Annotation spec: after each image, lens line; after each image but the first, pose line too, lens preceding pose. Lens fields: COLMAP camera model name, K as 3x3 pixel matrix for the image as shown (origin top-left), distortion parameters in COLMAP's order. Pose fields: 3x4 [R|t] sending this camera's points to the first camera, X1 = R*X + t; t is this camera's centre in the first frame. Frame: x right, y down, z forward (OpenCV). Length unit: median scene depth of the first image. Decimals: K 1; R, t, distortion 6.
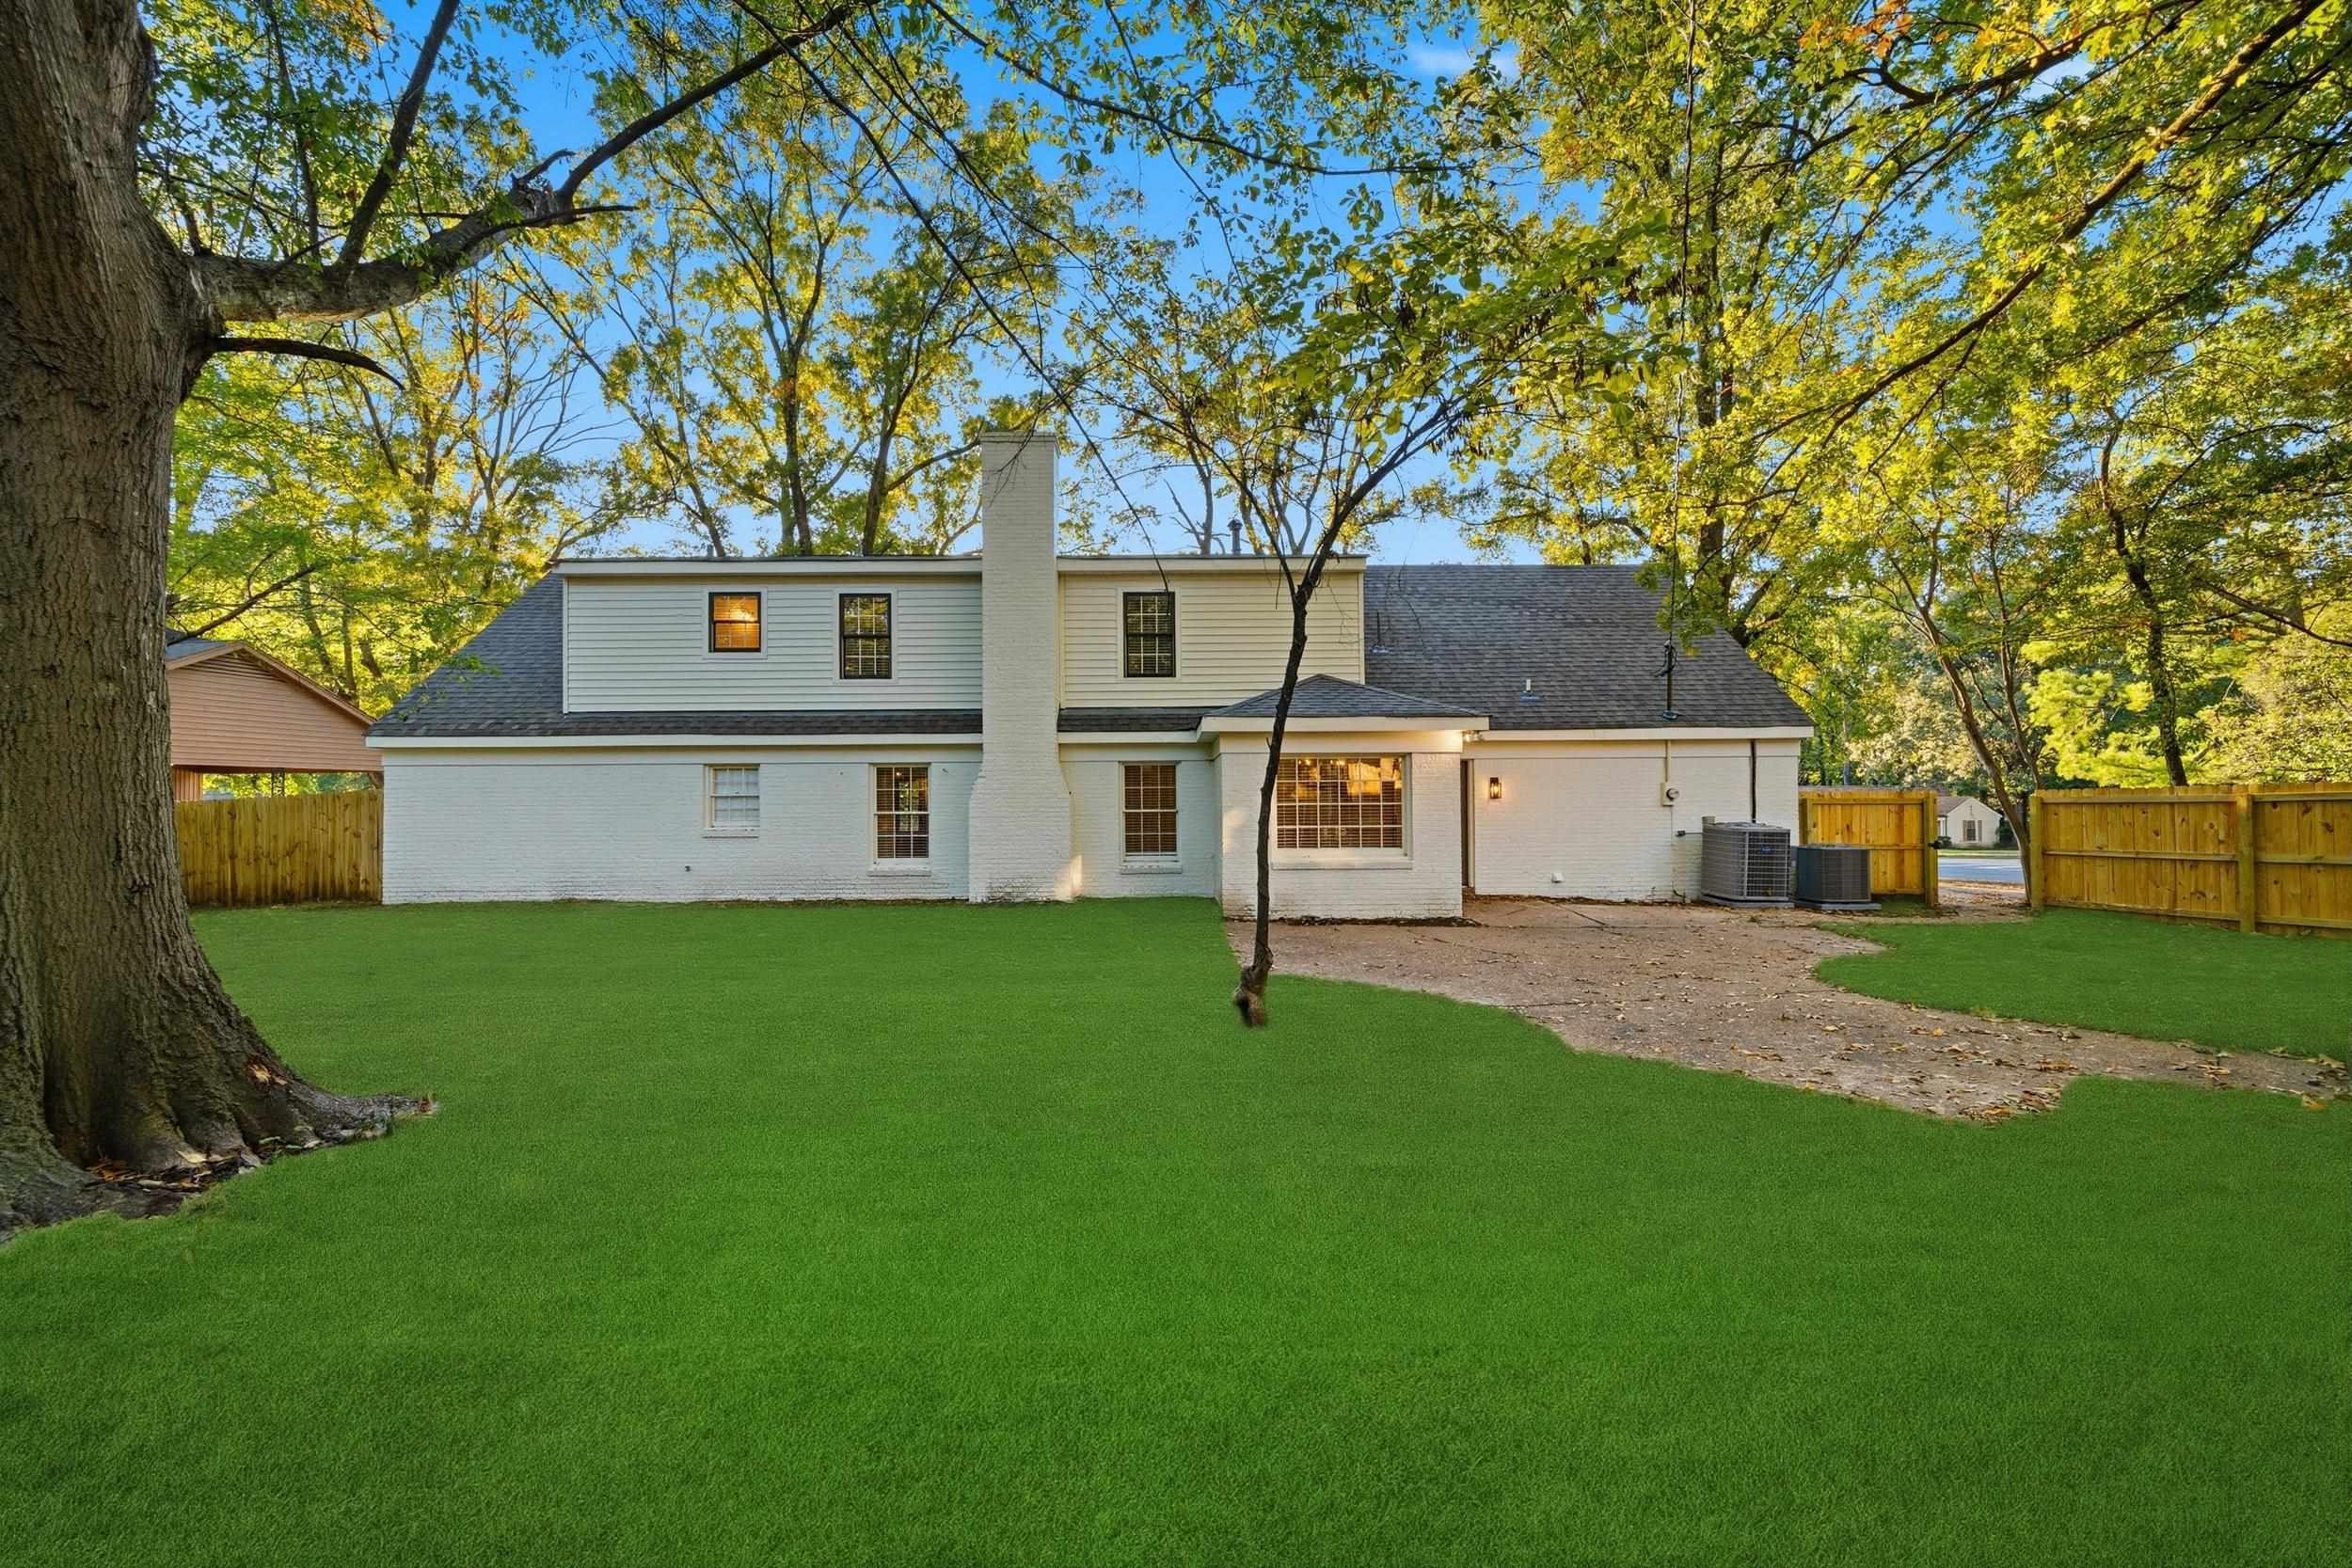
lens RADIAL K [[824.7, 0, 1176.0], [0, 824.7, 784.0], [0, 0, 1]] dist [-0.000660, 0.000012]
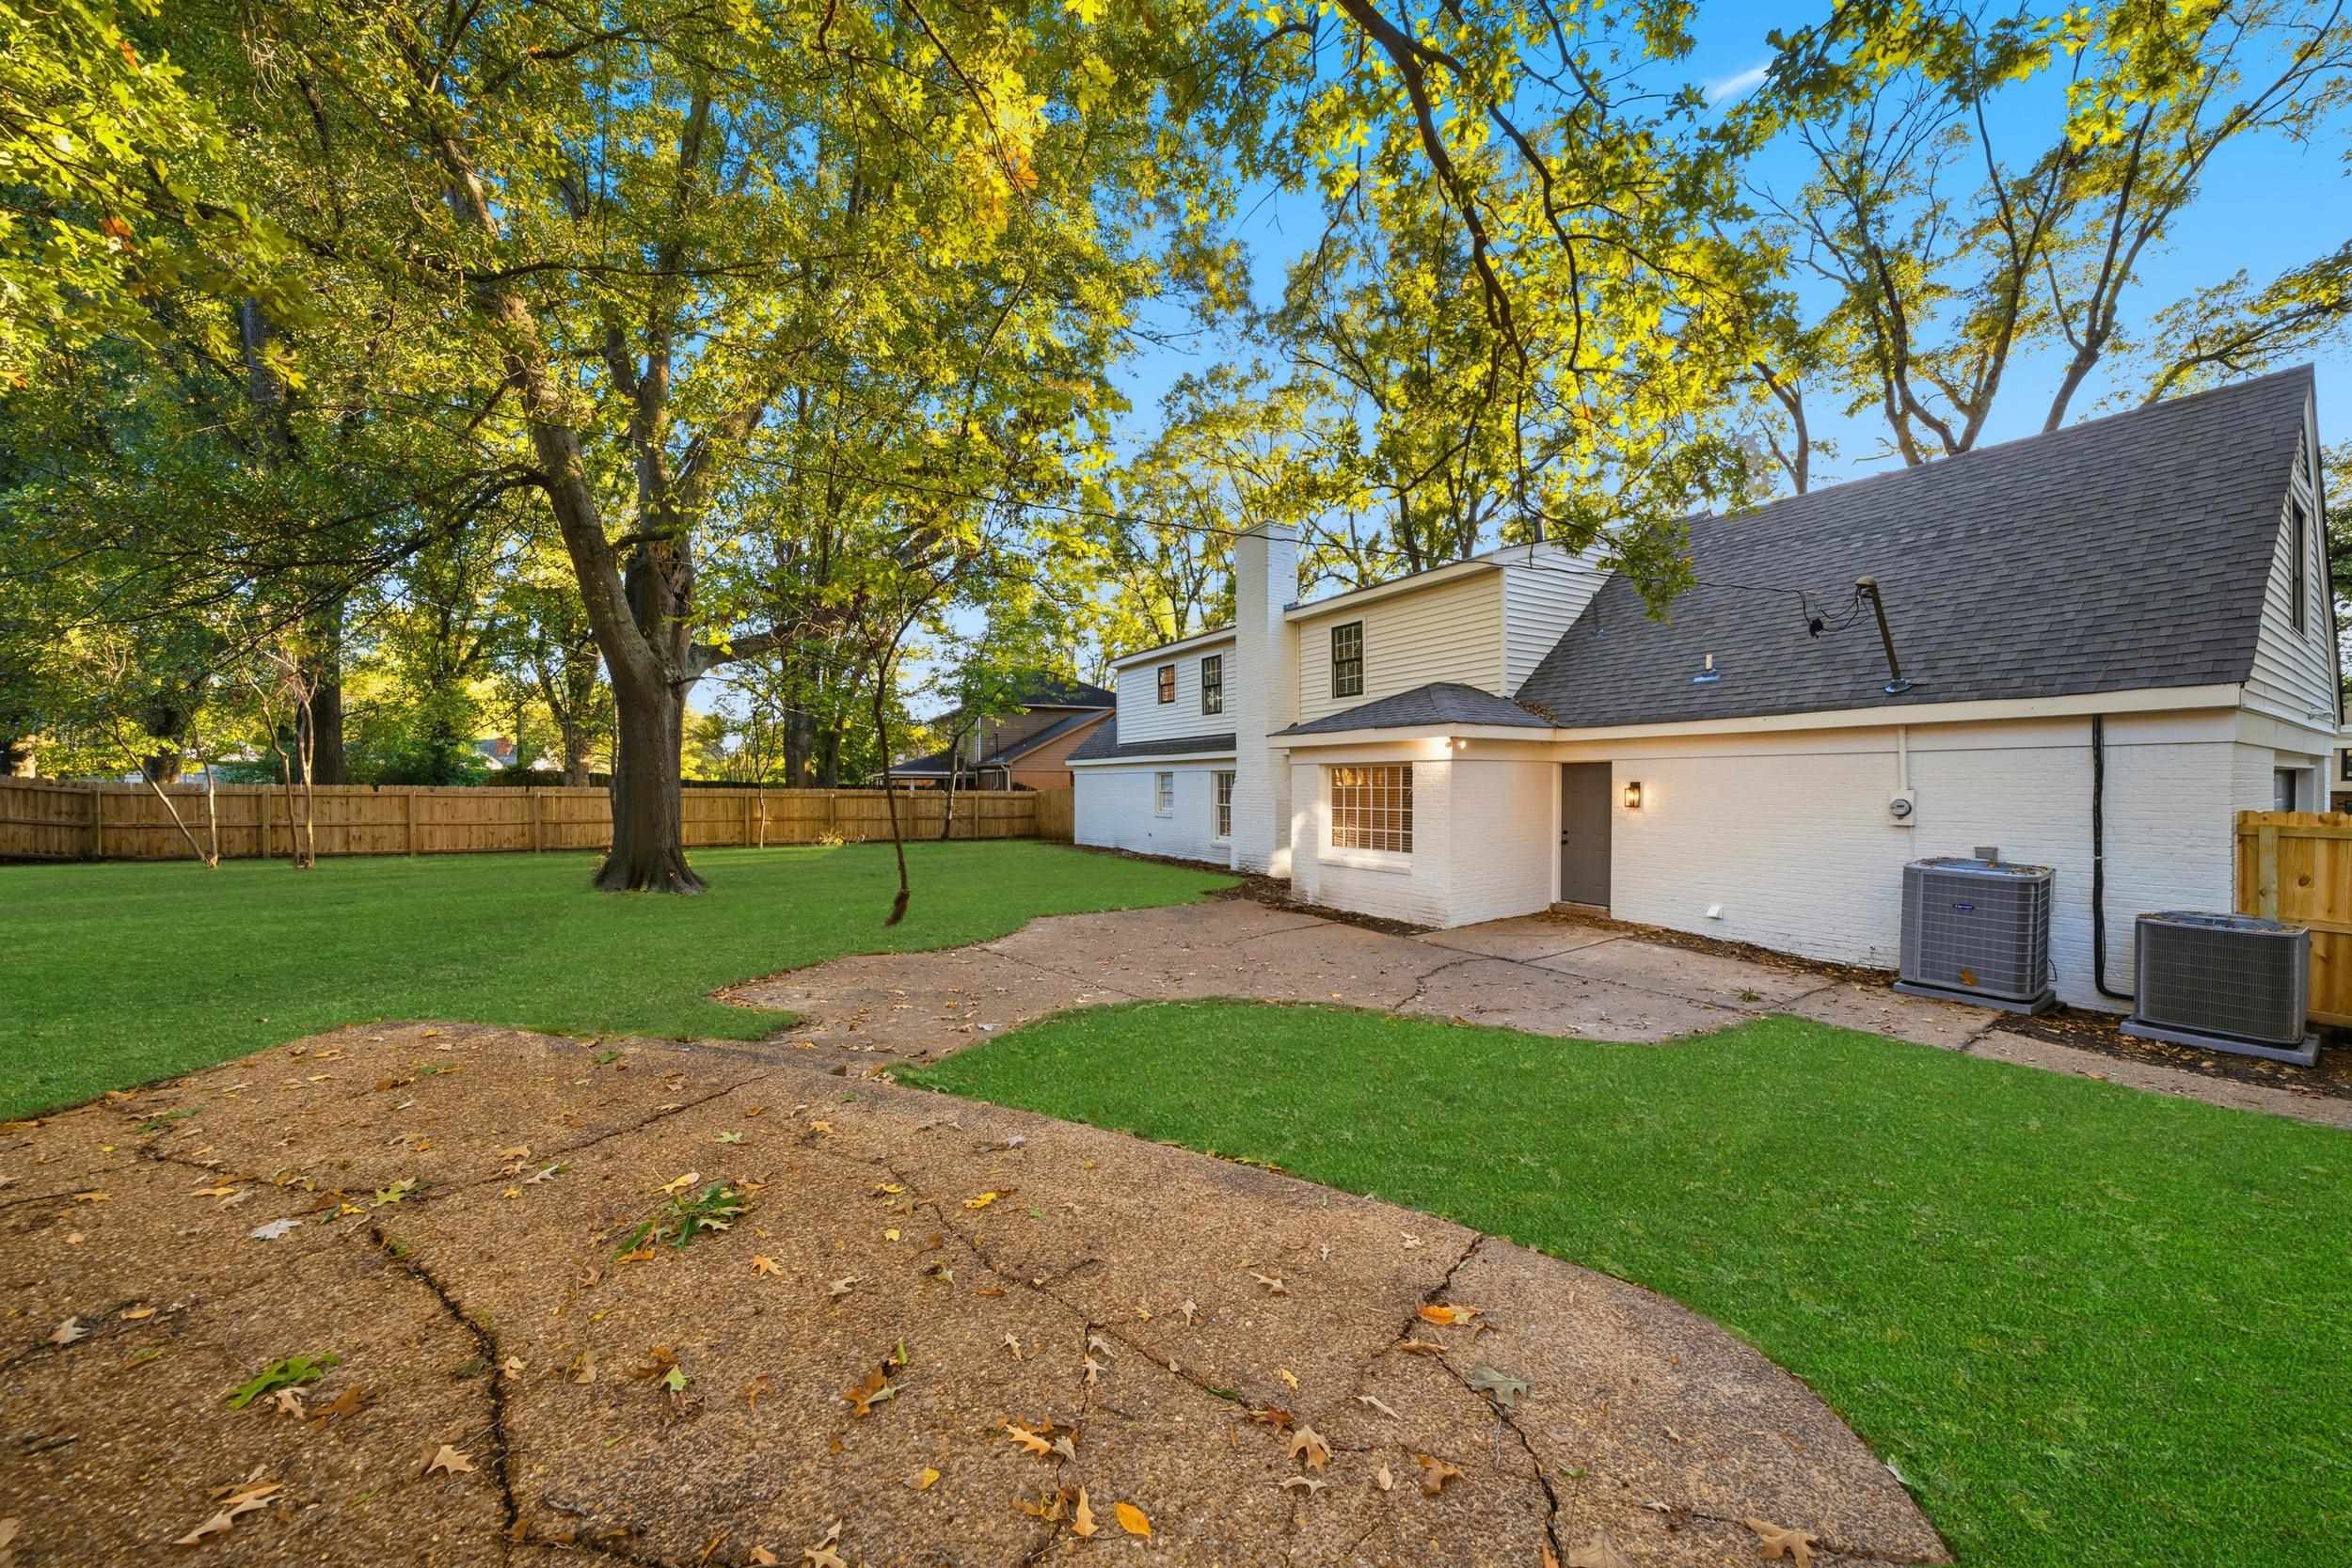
lens RADIAL K [[824.7, 0, 1176.0], [0, 824.7, 784.0], [0, 0, 1]] dist [-0.000660, 0.000012]
pose [[0.515519, 0.006073, -0.856857, 0.858043], [0.018619, 0.999659, 0.018288, -0.029550], [0.856676, -0.025382, 0.515230, 0.178417]]
